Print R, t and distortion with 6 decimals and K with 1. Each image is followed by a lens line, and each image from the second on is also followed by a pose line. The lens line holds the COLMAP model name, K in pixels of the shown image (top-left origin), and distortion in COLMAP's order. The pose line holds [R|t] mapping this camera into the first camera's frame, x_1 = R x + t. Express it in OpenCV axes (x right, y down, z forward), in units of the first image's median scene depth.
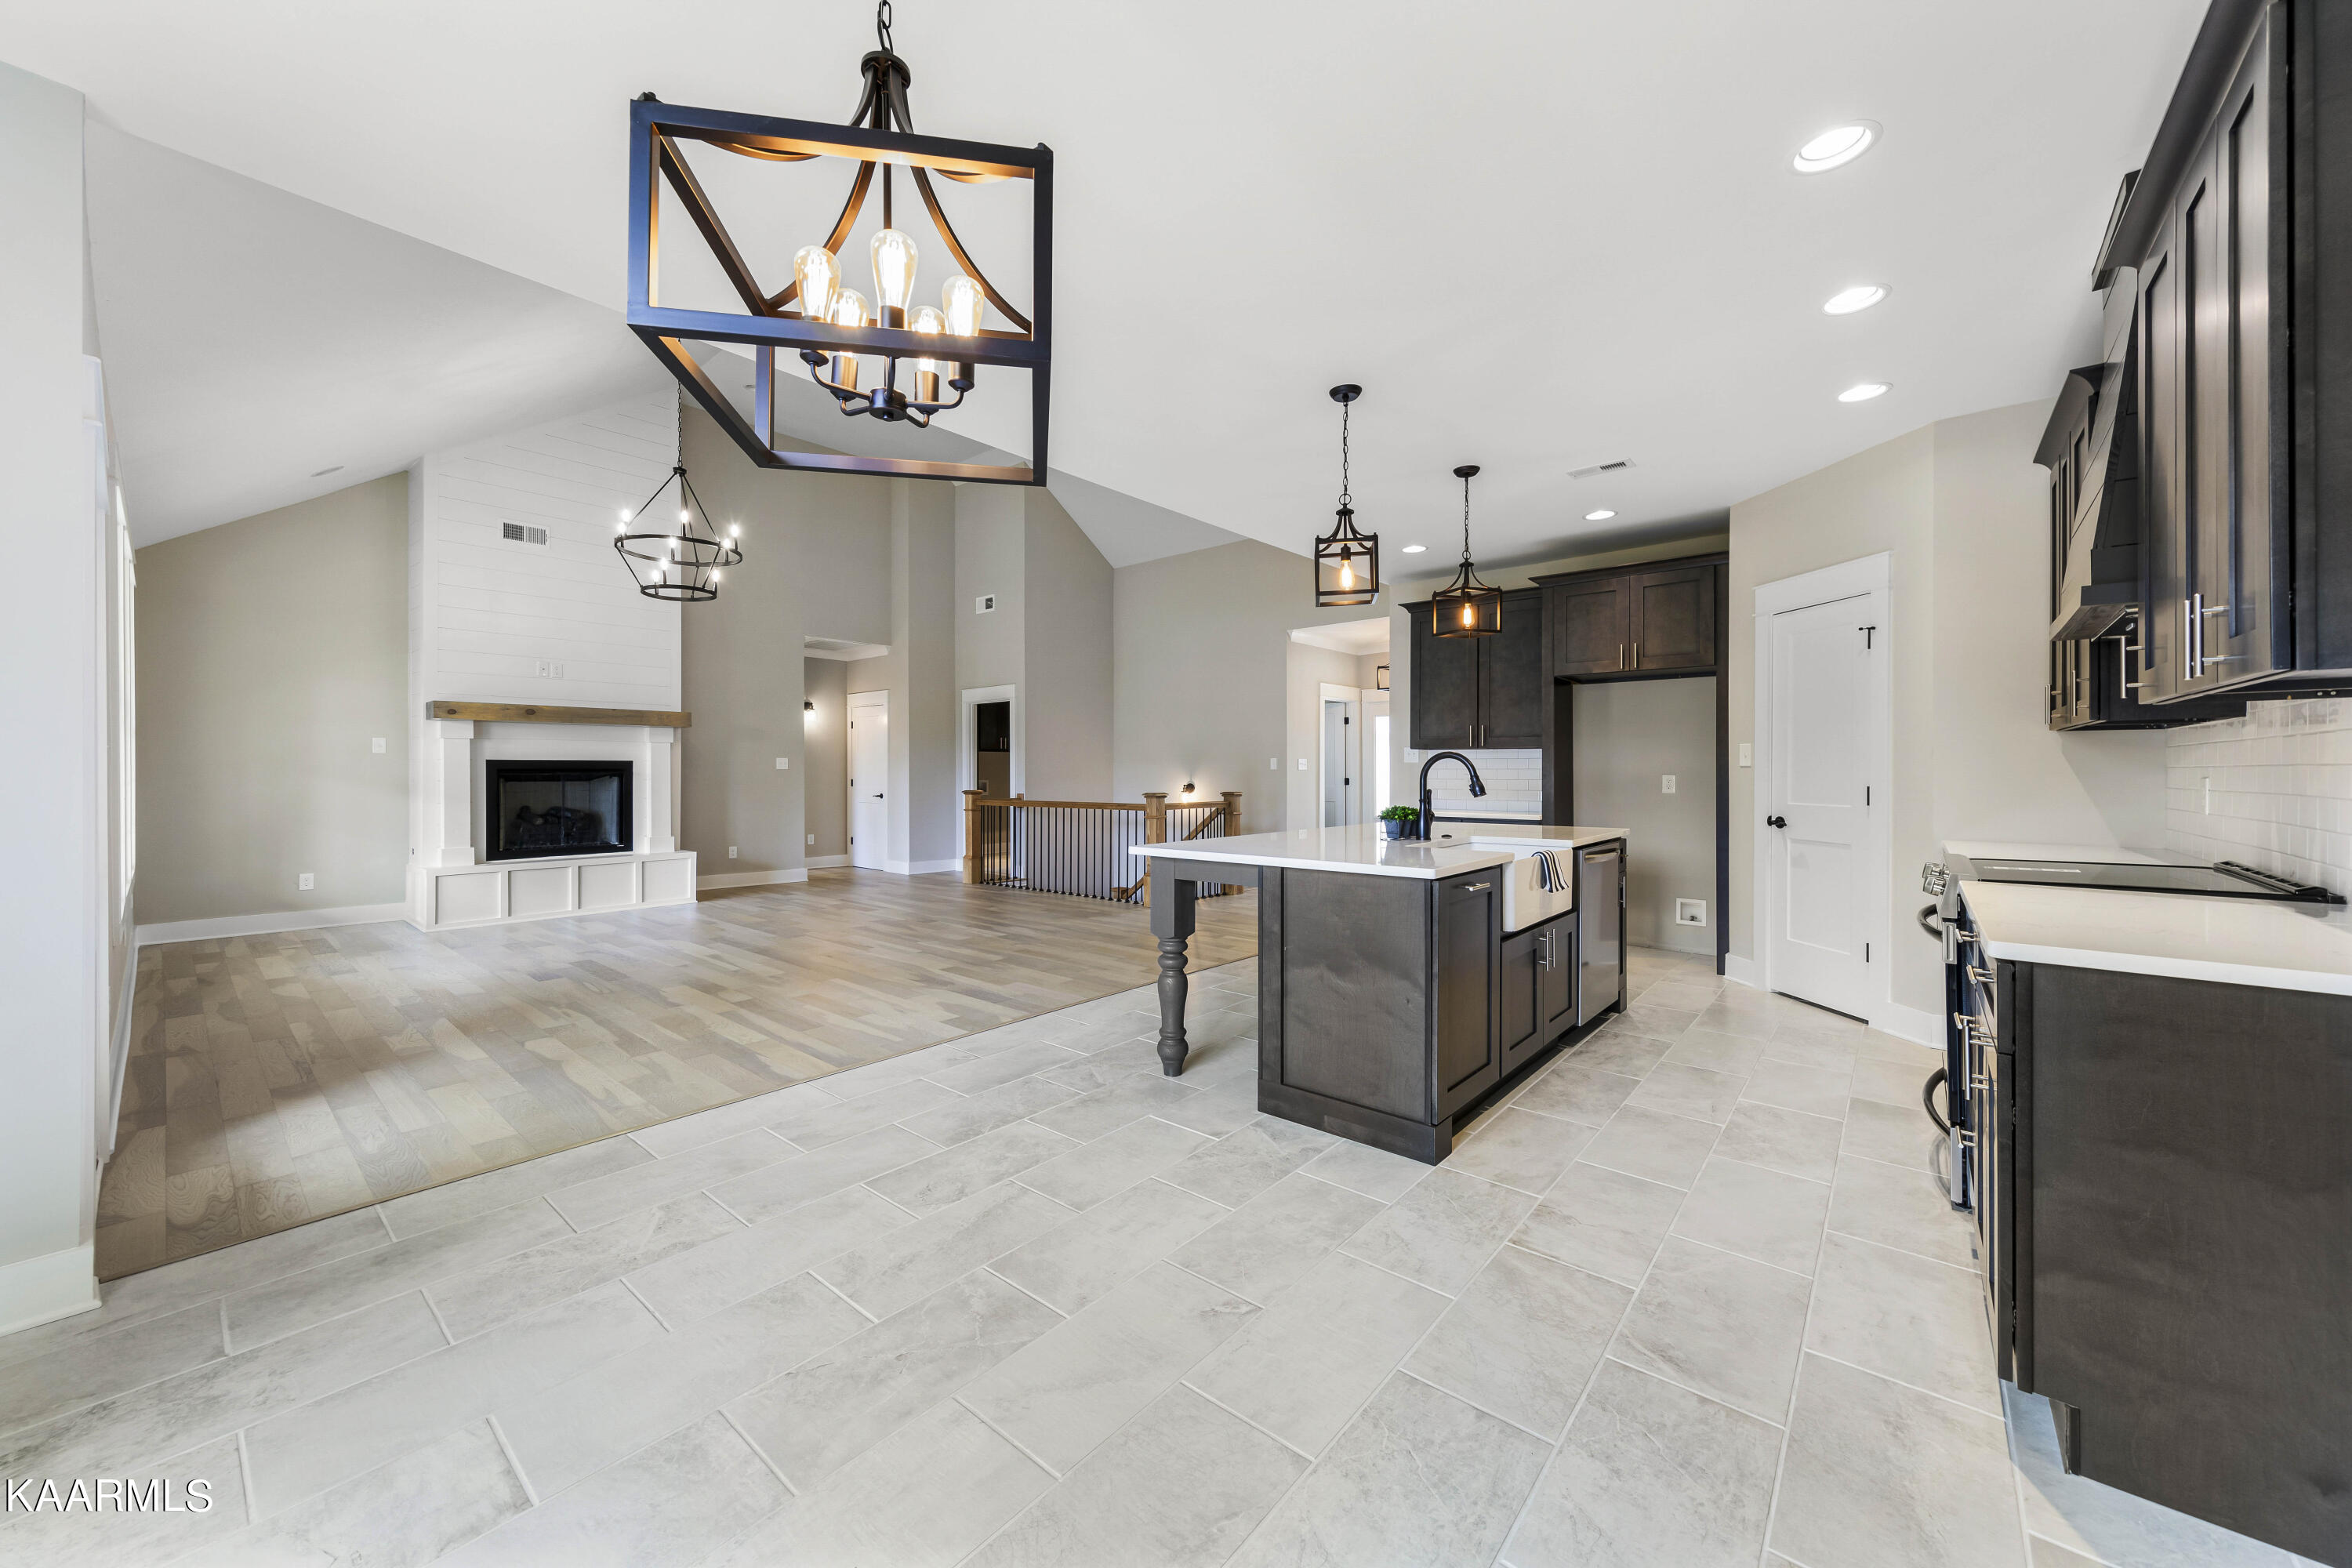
lens RADIAL K [[864.8, 0, 1183.0], [0, 864.8, 772.8], [0, 0, 1]] dist [0.007086, -0.000303]
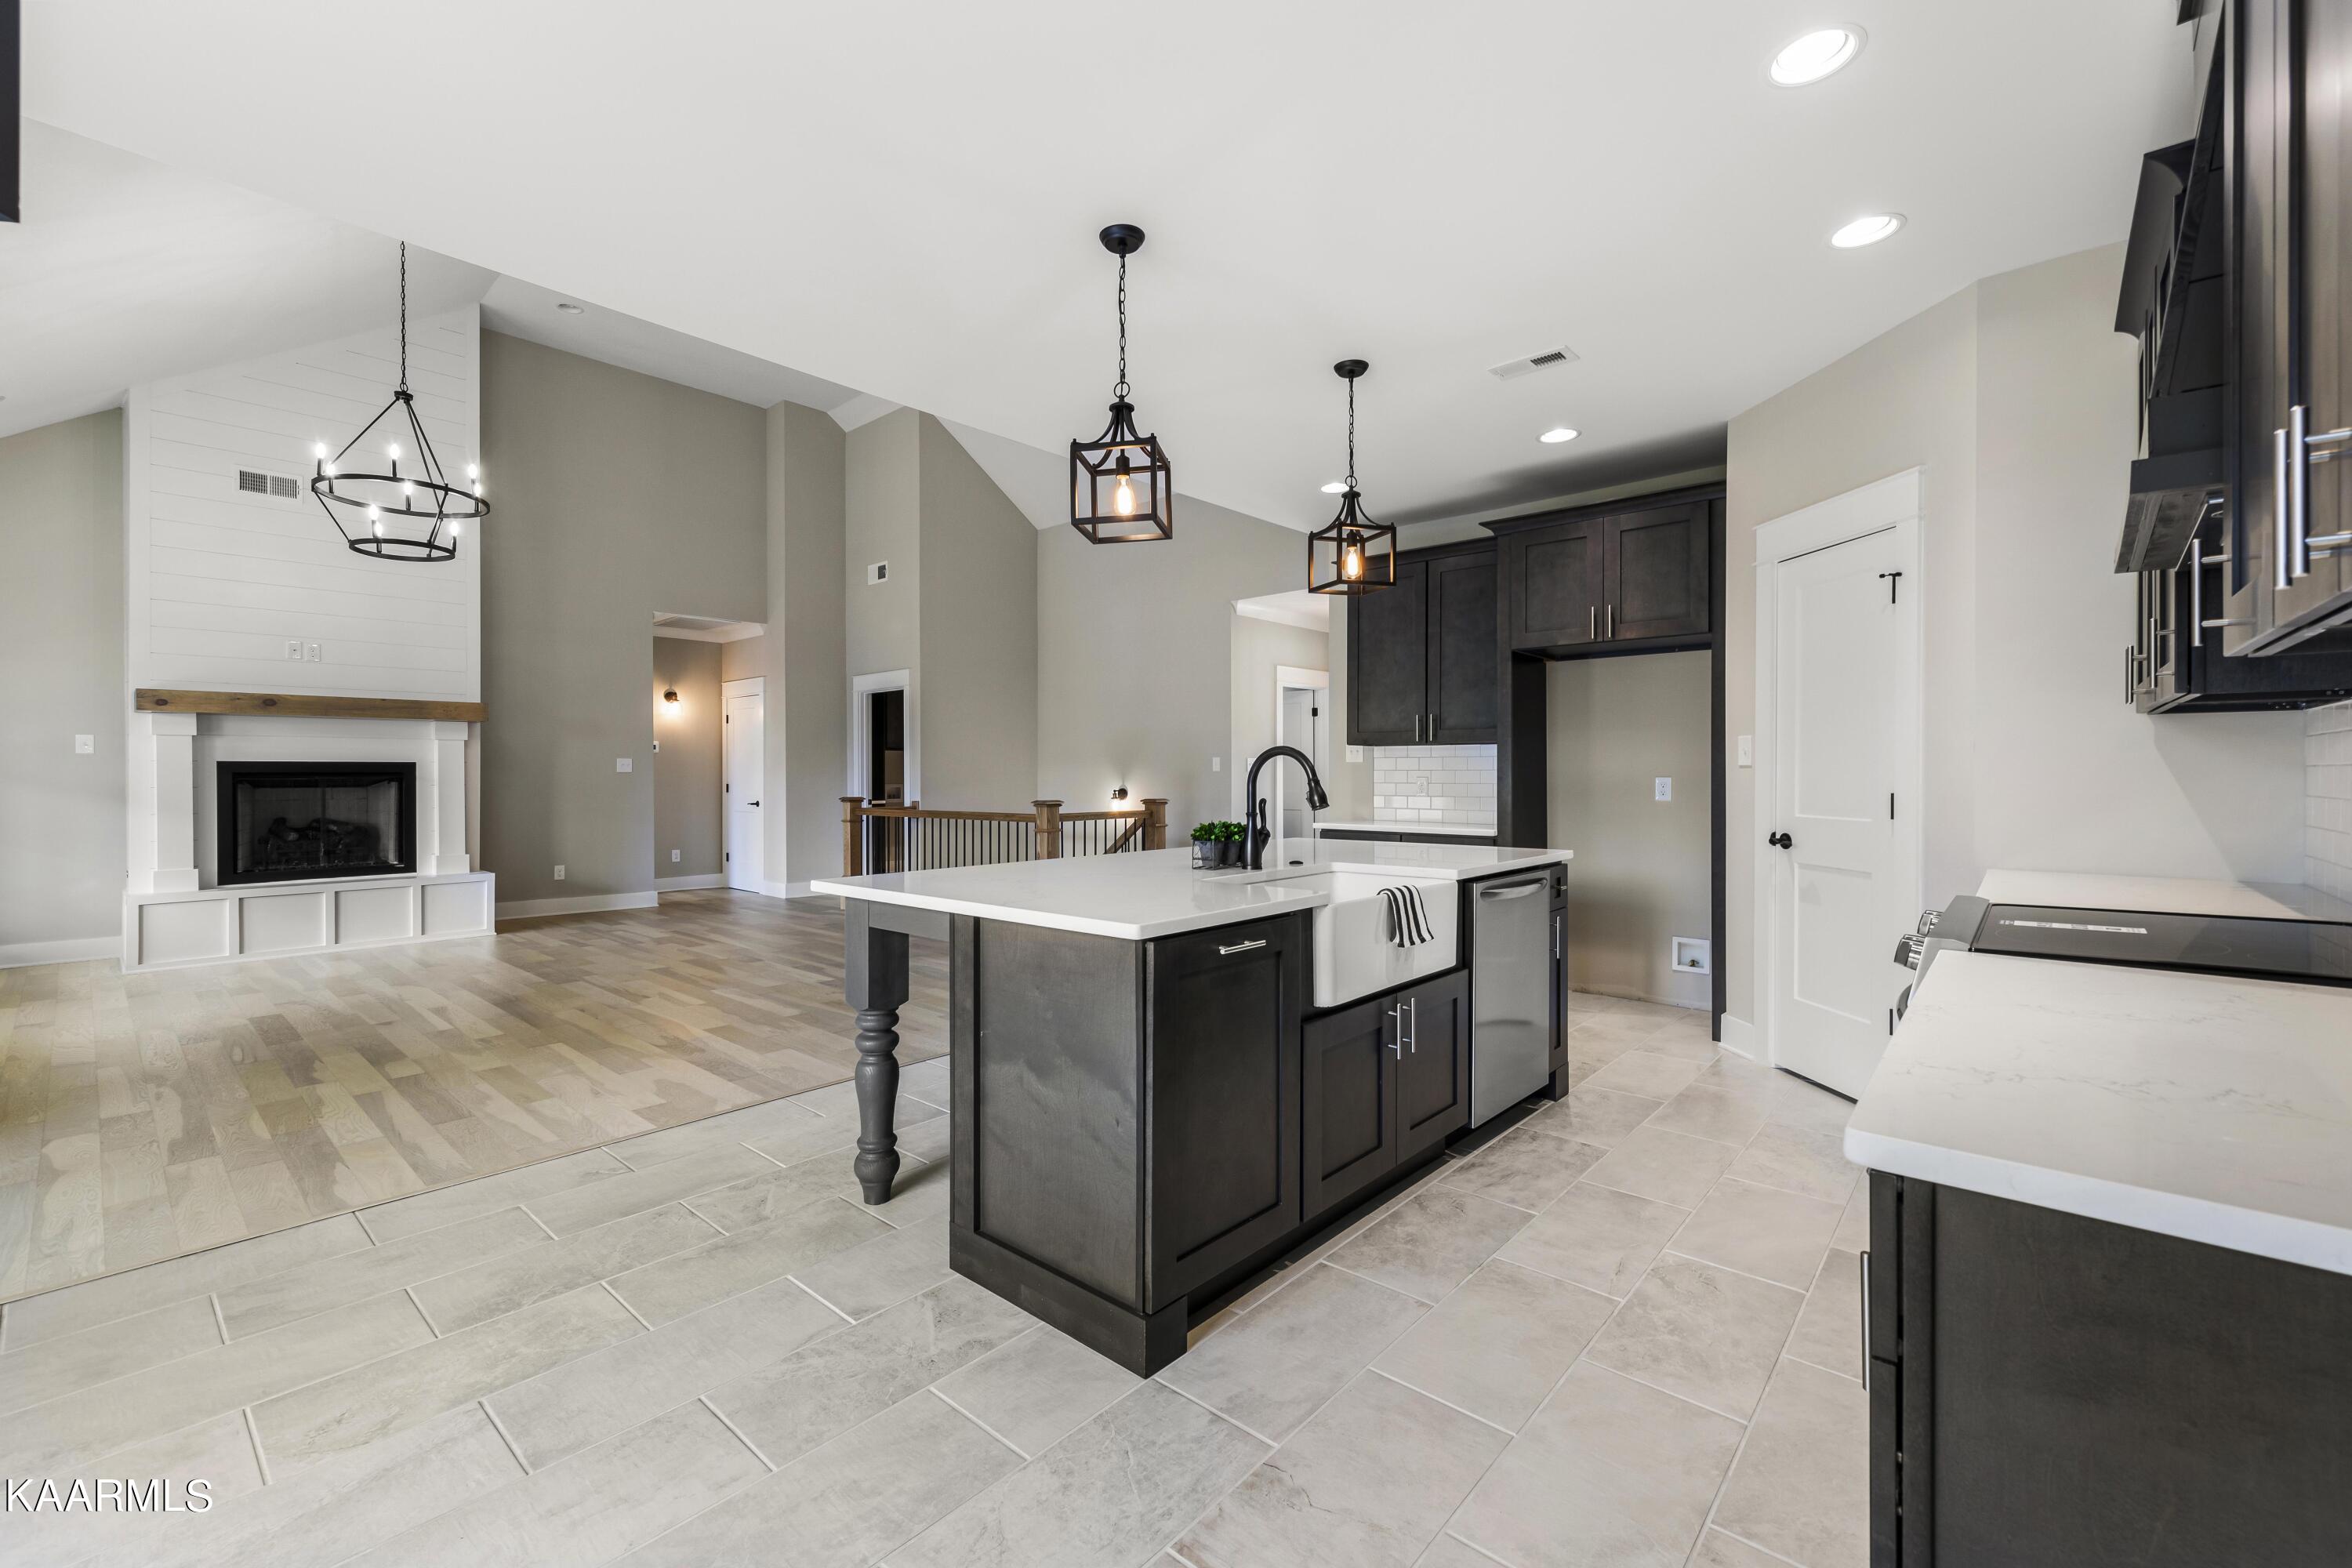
lens RADIAL K [[980.5, 0, 1177.5], [0, 980.5, 777.9], [0, 0, 1]] dist [0.007806, -0.000990]
pose [[0.999777, -0.001897, -0.021045, 0.231785], [0.001956, 0.999994, 0.002780, -0.000332], [0.021040, -0.002820, 0.999775, 0.183216]]
